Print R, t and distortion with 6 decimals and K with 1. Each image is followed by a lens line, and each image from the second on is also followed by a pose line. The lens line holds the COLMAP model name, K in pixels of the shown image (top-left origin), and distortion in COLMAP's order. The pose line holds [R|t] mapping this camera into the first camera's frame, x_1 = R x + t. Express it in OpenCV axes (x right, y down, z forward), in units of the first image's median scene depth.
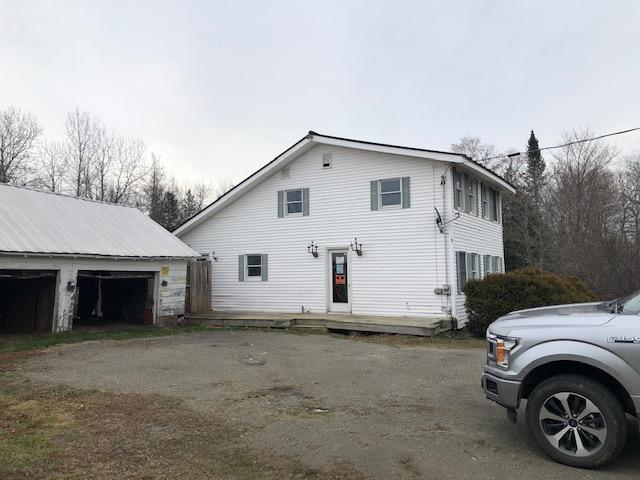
lens RADIAL K [[528.2, 0, 320.0], [0, 528.2, 240.0], [0, 0, 1]] dist [0.031183, -0.003639]
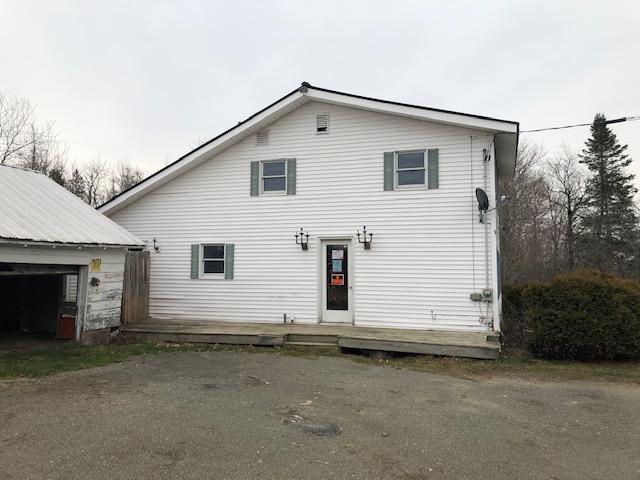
lens RADIAL K [[528.2, 0, 320.0], [0, 528.2, 240.0], [0, 0, 1]] dist [0.031183, -0.003639]
pose [[0.978075, 0.027670, 0.206407, -0.146497], [-0.029824, 0.999528, 0.007333, 0.012504], [-0.206106, -0.013328, 0.978439, 0.255841]]
